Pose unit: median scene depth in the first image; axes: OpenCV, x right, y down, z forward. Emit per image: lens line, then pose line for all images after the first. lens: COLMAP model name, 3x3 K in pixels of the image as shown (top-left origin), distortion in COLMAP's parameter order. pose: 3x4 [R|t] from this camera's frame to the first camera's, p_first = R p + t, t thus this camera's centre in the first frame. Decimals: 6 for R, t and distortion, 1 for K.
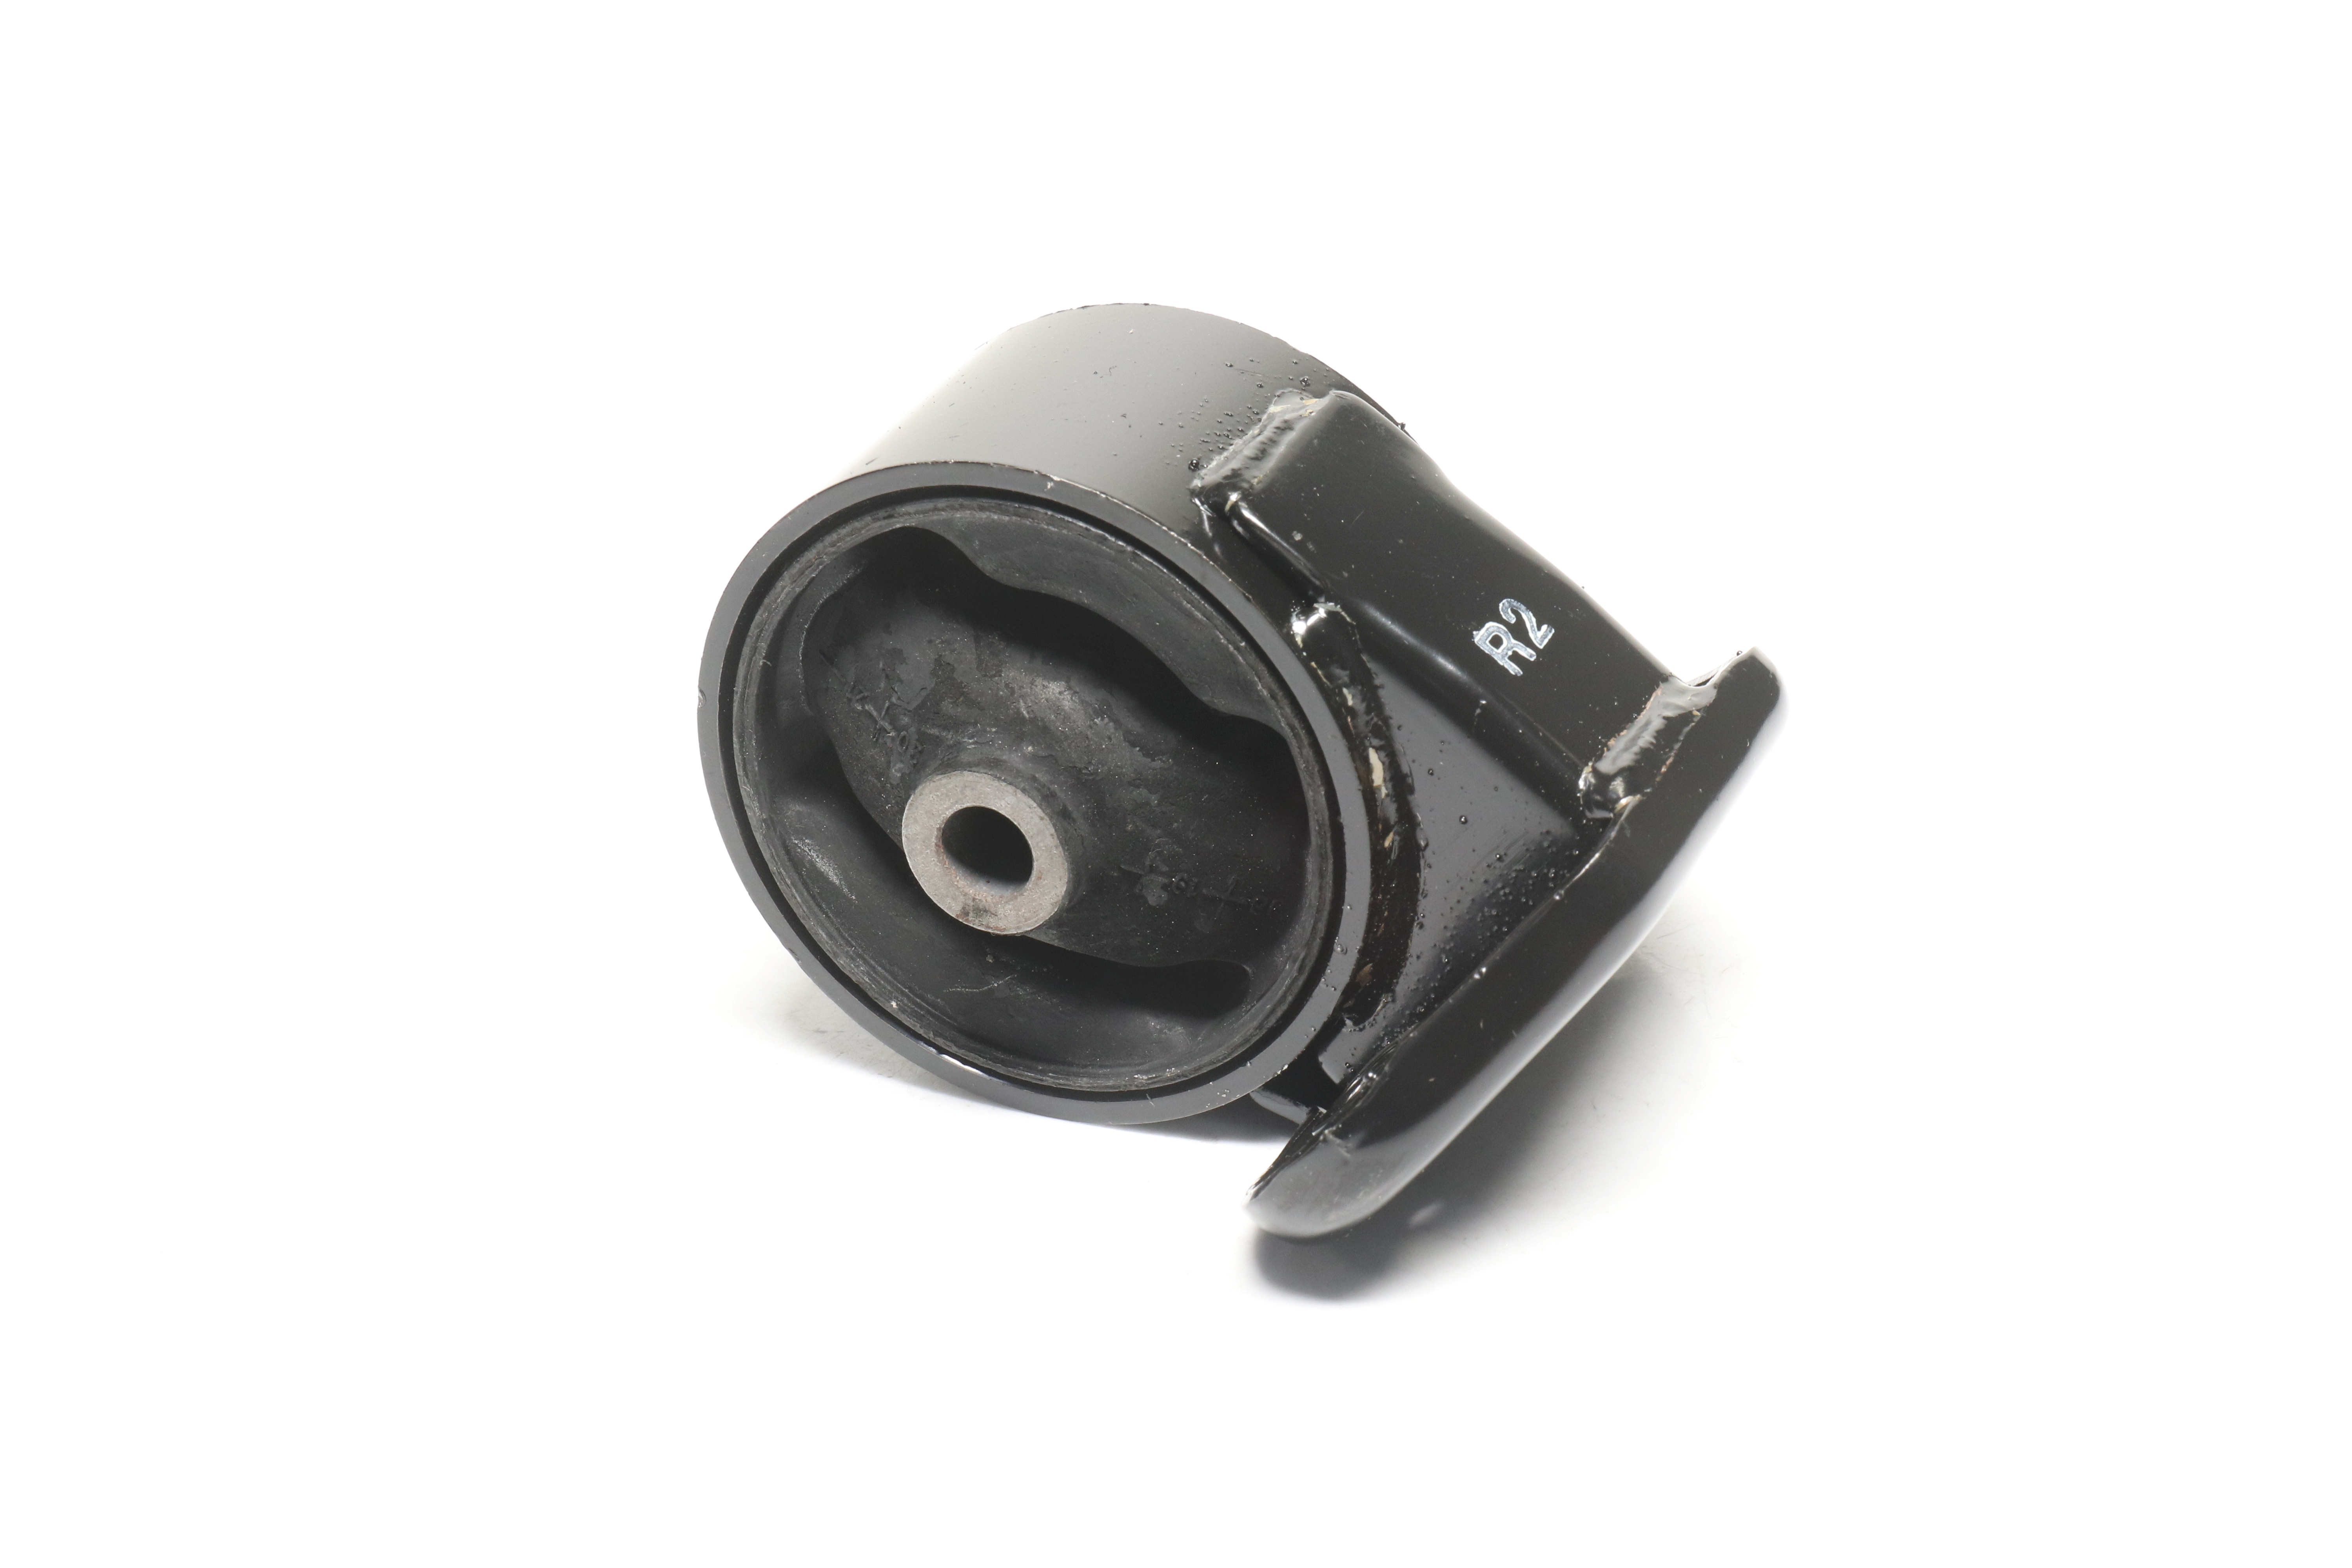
lens RADIAL K [[5154.5, 0, 1176.0], [0, 5154.5, 784.0], [0, 0, 1]] dist [0.003559, 0.009875]
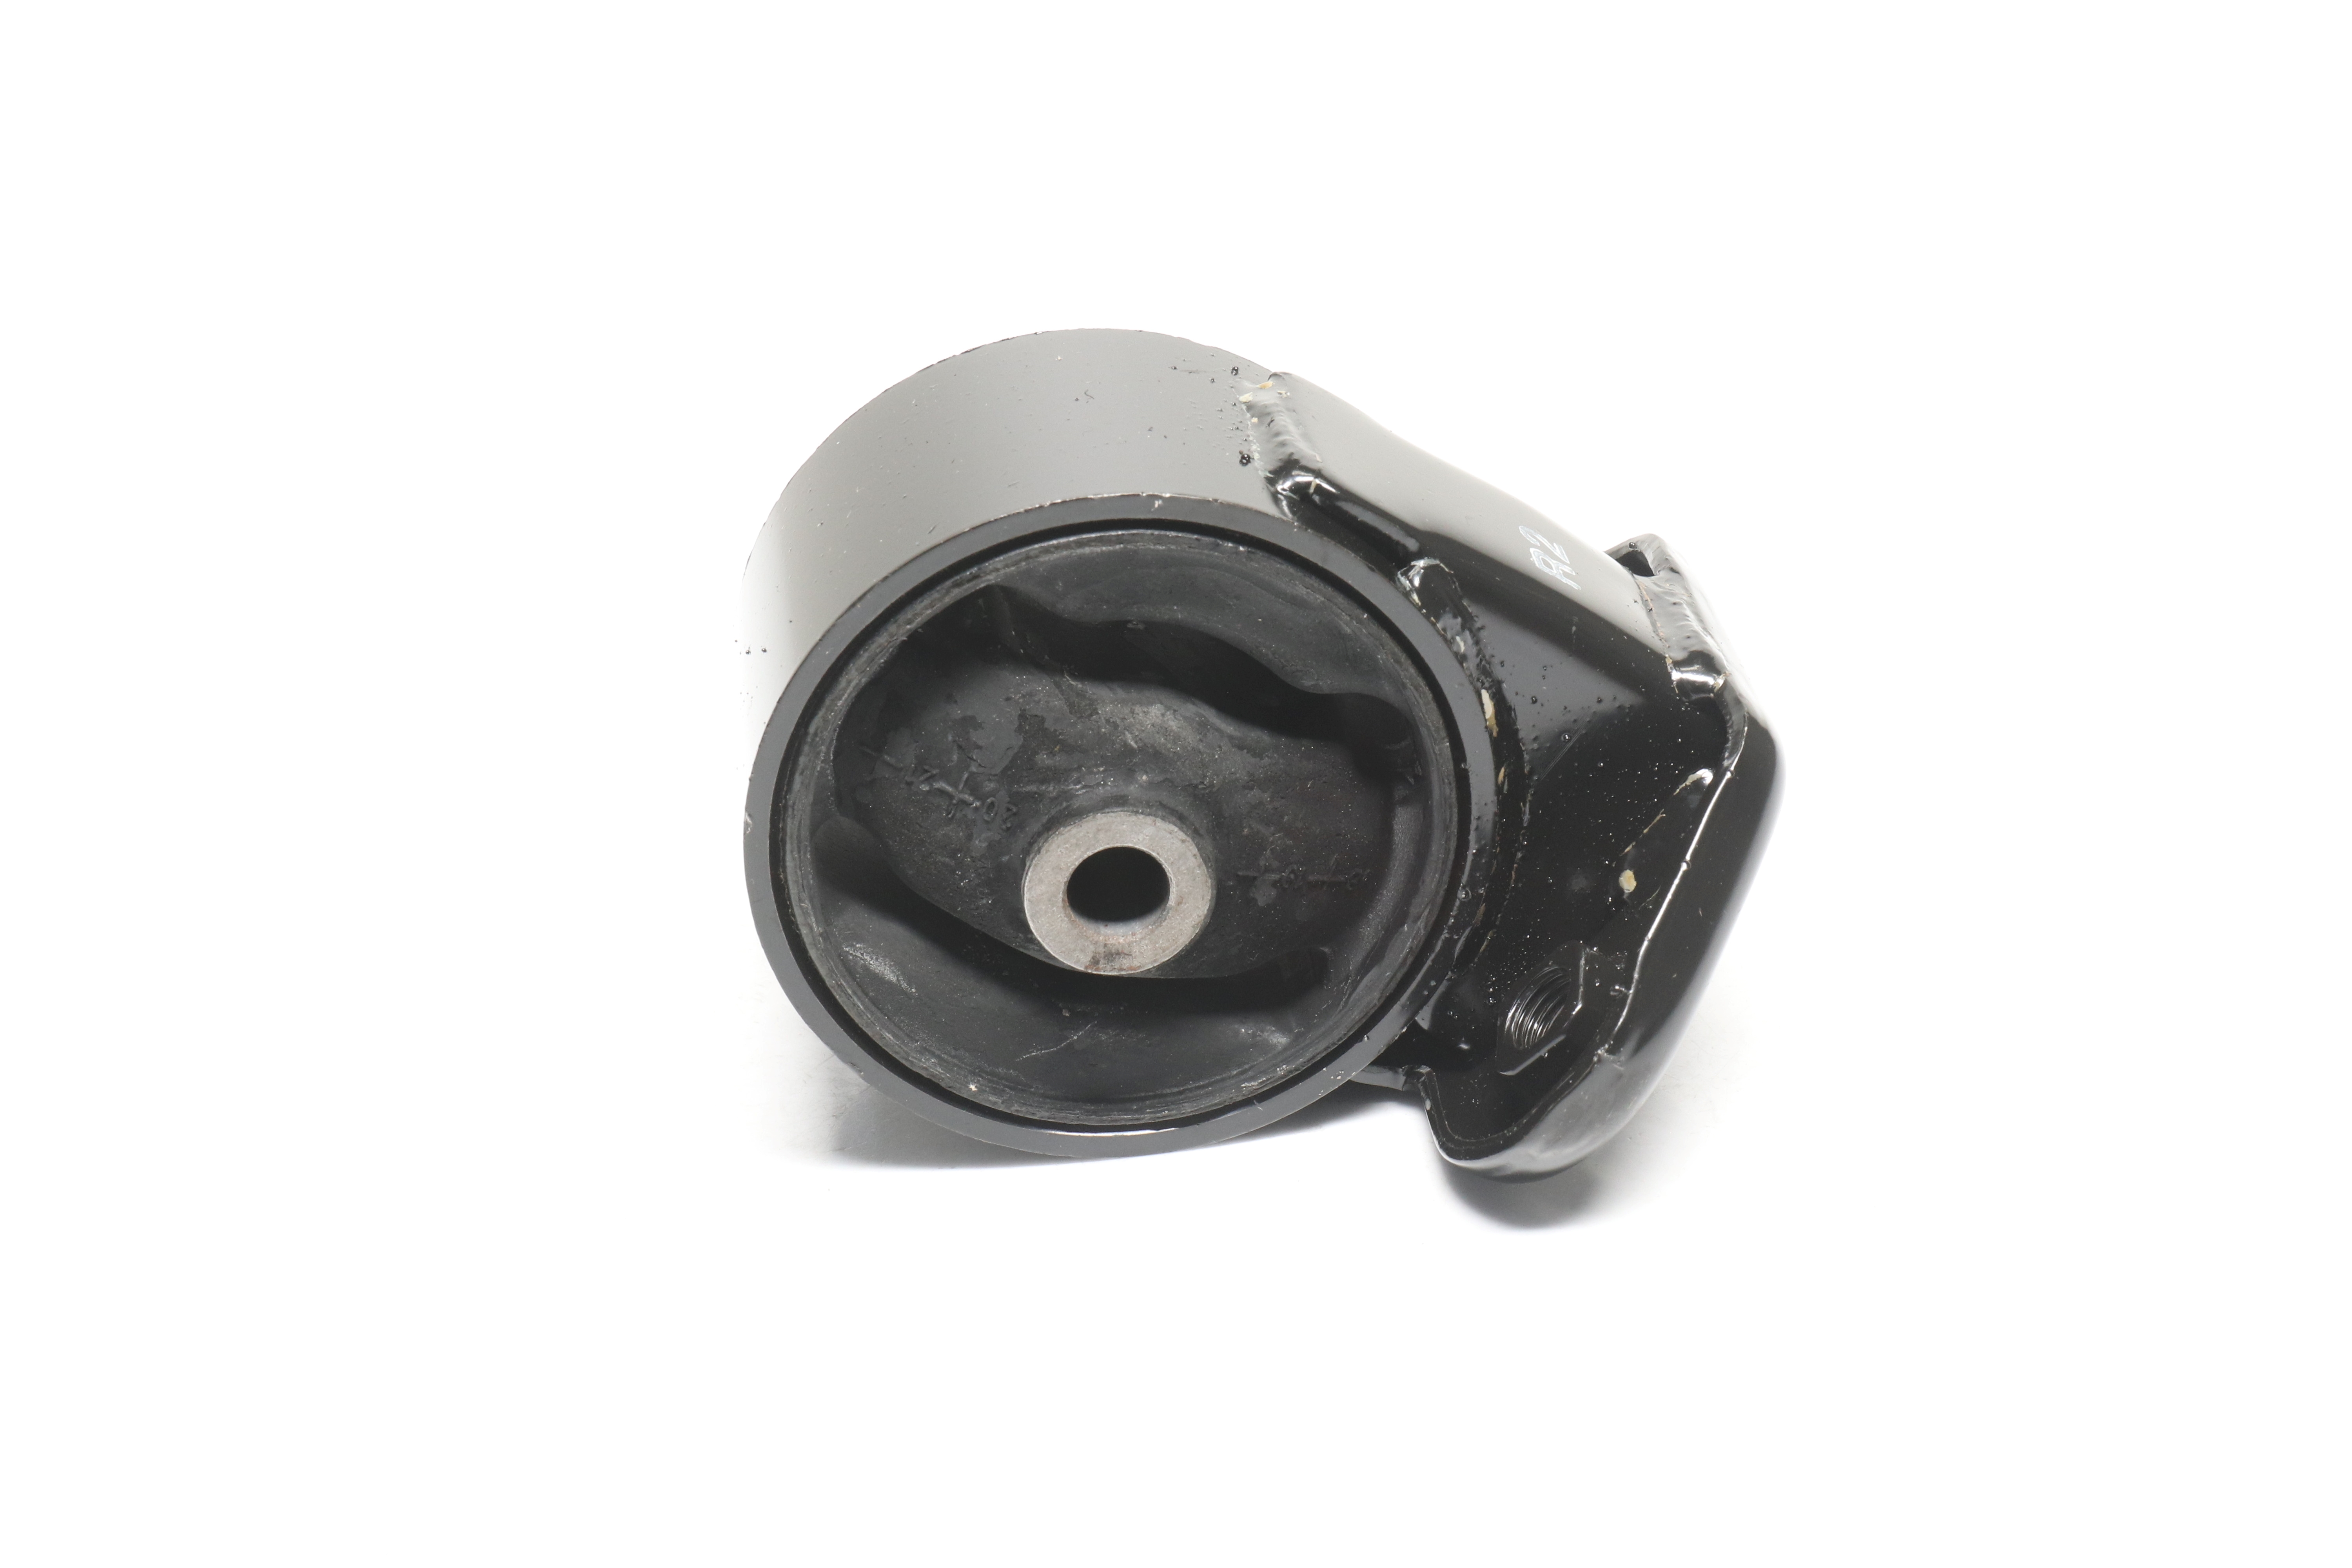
lens RADIAL K [[5154.5, 0, 1176.0], [0, 5154.5, 784.0], [0, 0, 1]] dist [0.003559, 0.009875]
pose [[0.839436, -0.231791, 0.491549, -0.505087], [0.246539, 0.968476, 0.035664, -0.039131], [-0.484320, 0.091248, 0.870119, 0.138646]]
